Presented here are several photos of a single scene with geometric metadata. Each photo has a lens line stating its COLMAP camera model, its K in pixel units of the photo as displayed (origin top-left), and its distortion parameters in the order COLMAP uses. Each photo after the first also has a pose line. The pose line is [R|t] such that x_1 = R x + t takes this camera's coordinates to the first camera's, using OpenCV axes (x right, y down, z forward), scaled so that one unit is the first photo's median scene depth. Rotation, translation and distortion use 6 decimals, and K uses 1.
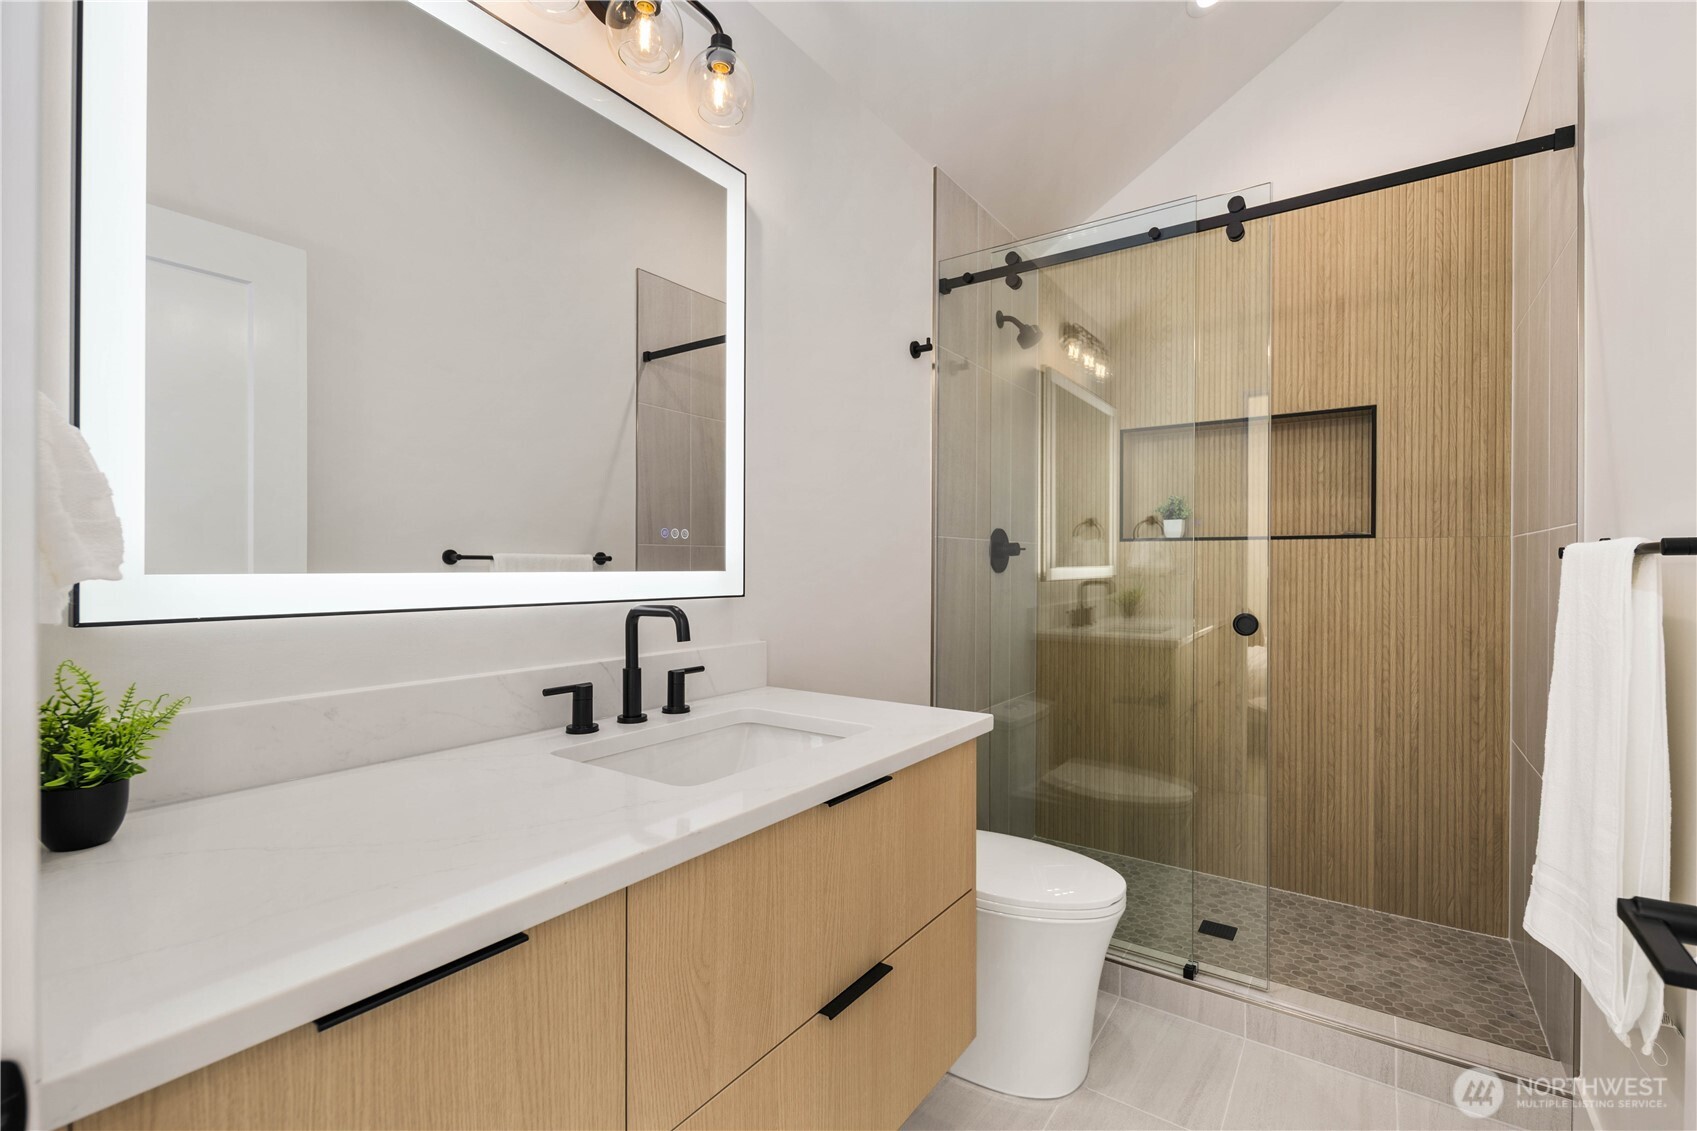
lens RADIAL K [[736.1, 0, 859.5], [0, 736.1, 565.8], [0, 0, 1]] dist [0.005446, -0.000937]
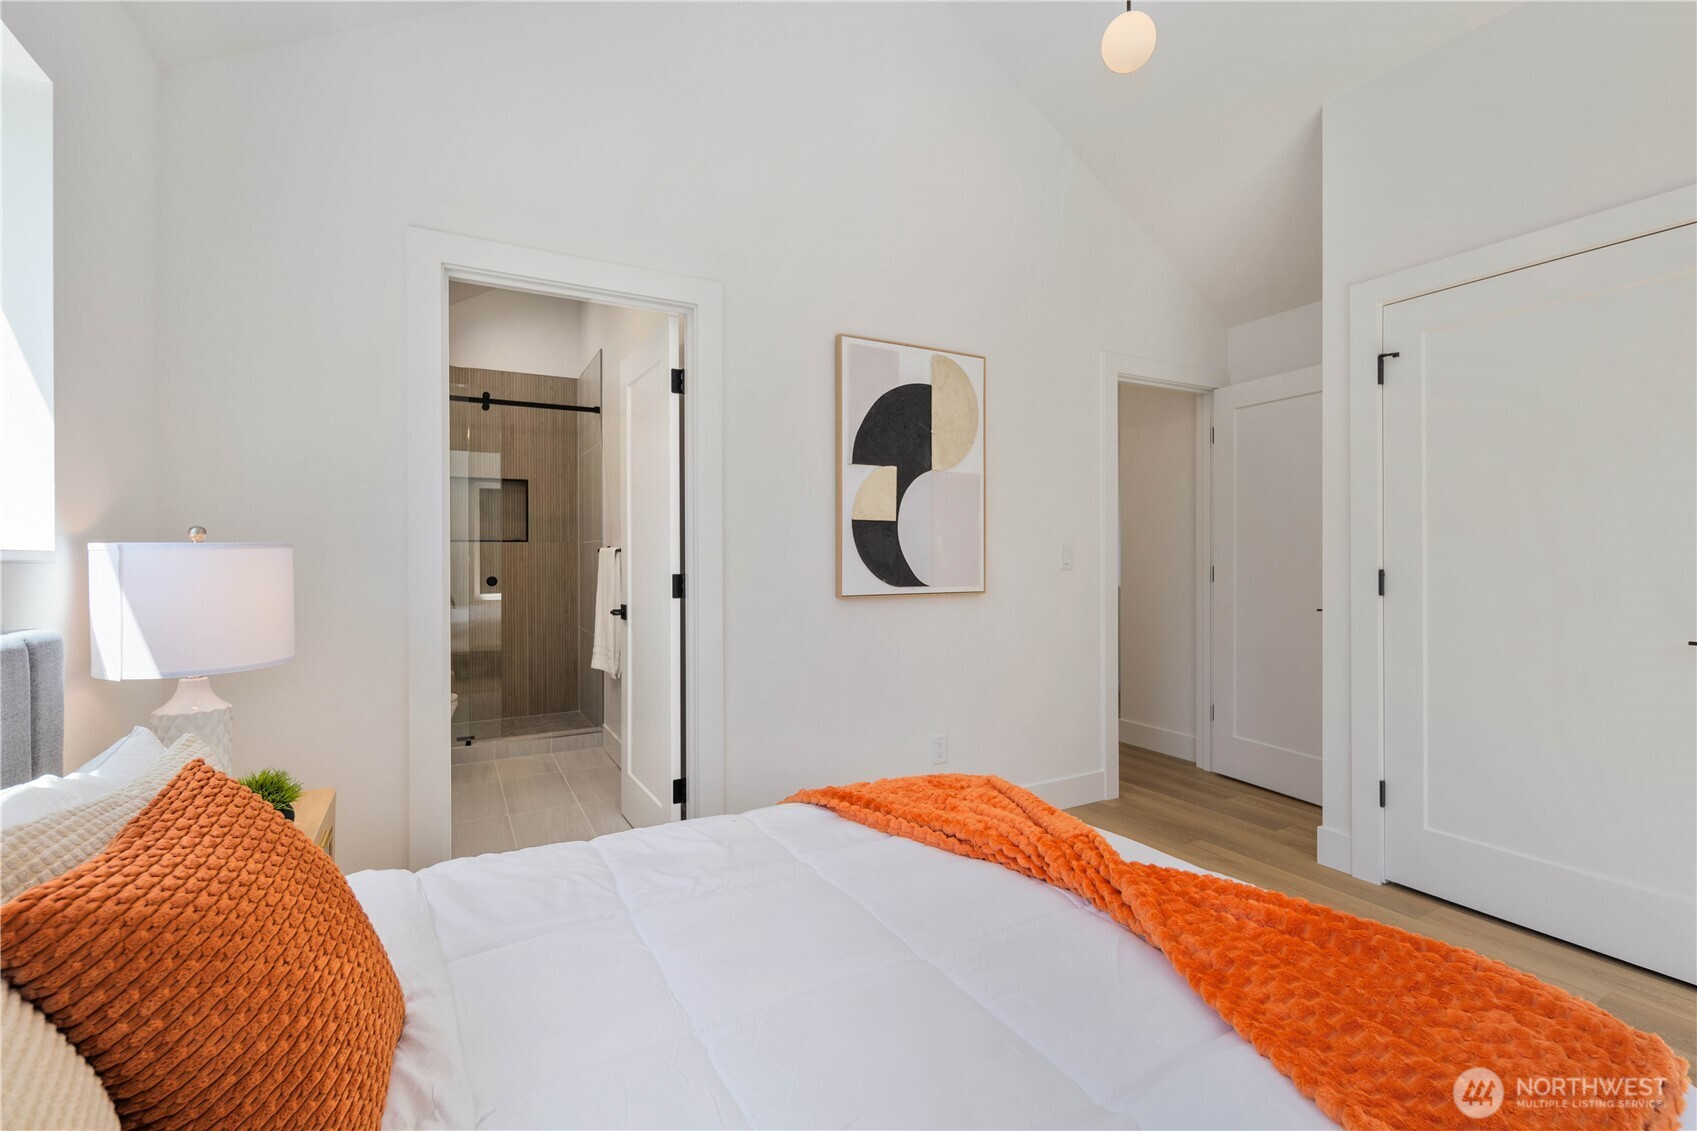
lens RADIAL K [[736.1, 0, 845.4], [0, 736.1, 554.6], [0, 0, 1]] dist [0.005446, -0.000937]
pose [[0.447047, -0.006281, 0.894488, -0.820564], [0.006161, 0.999973, 0.003943, -0.004197], [-0.894489, 0.003748, 0.447074, -0.795125]]
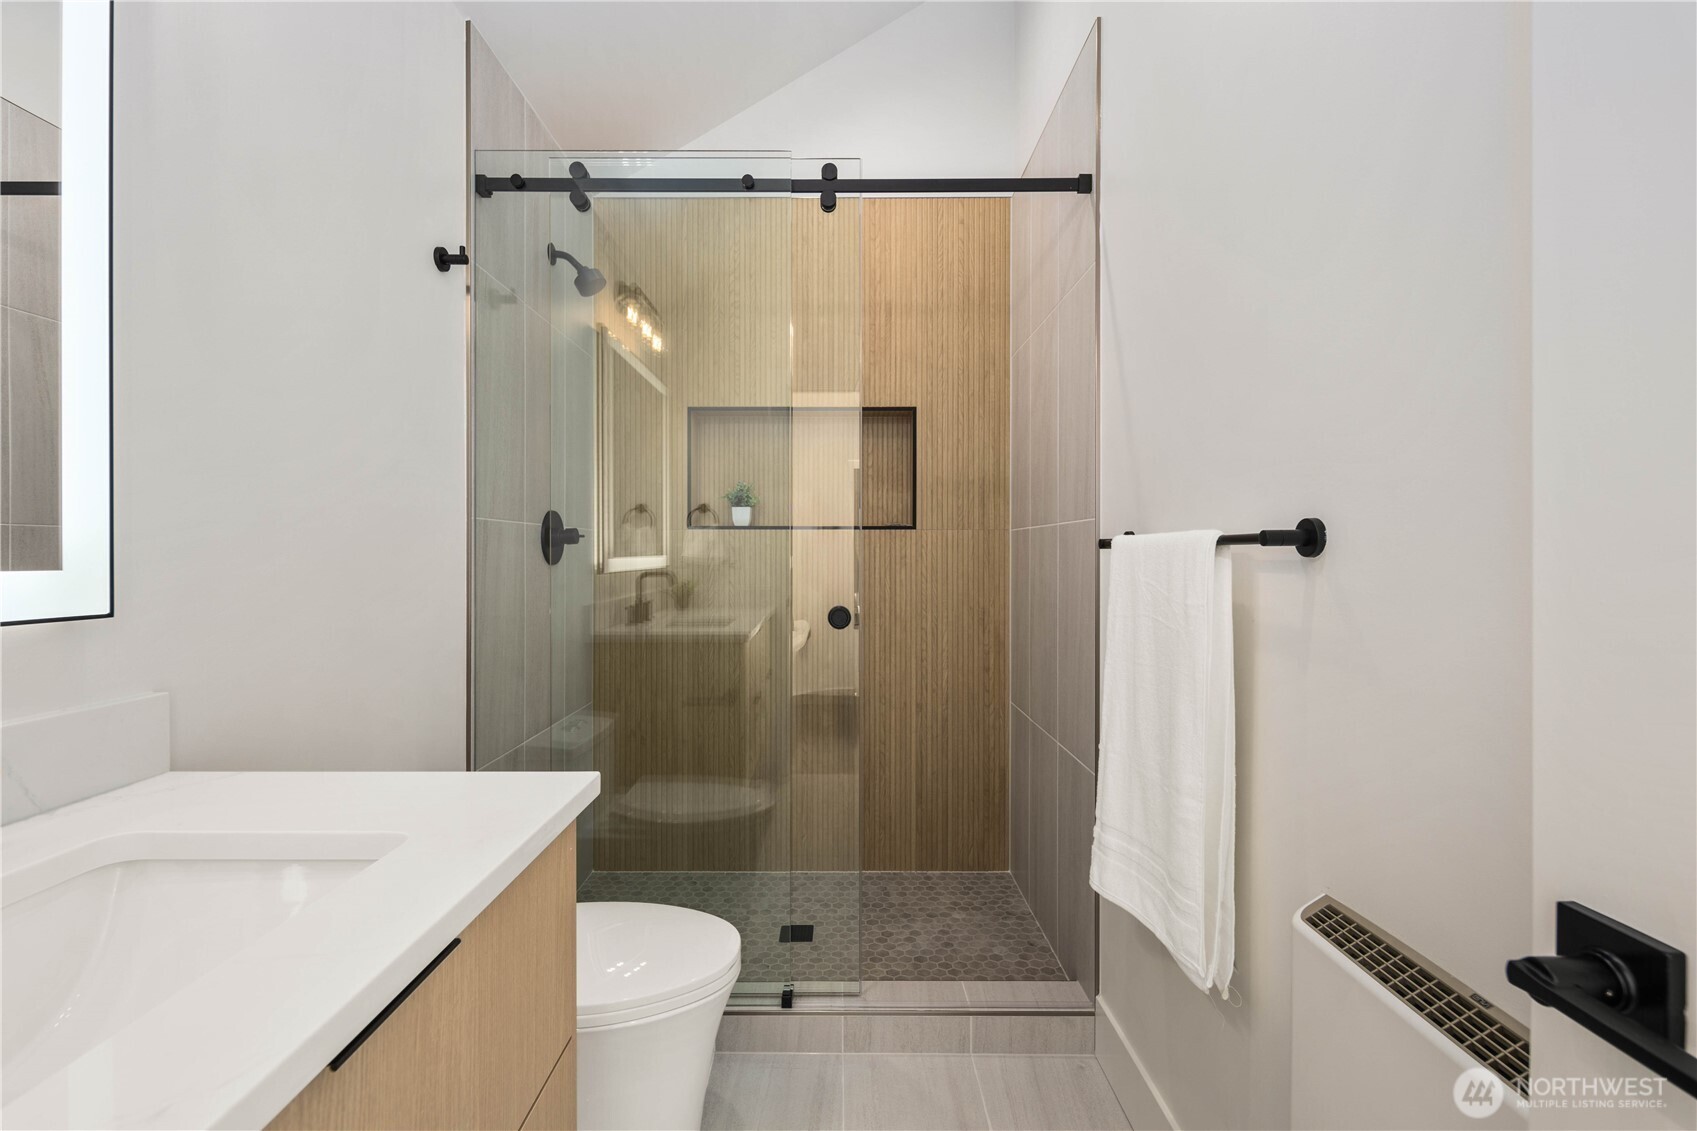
lens RADIAL K [[736.1, 0, 826.4], [0, 736.1, 558.8], [0, 0, 1]] dist [0.005446, -0.000937]
pose [[0.829932, -0.006075, 0.557832, -0.016436], [0.003293, 0.999977, 0.005991, -0.001671], [-0.557855, -0.003135, 0.829932, 0.177878]]
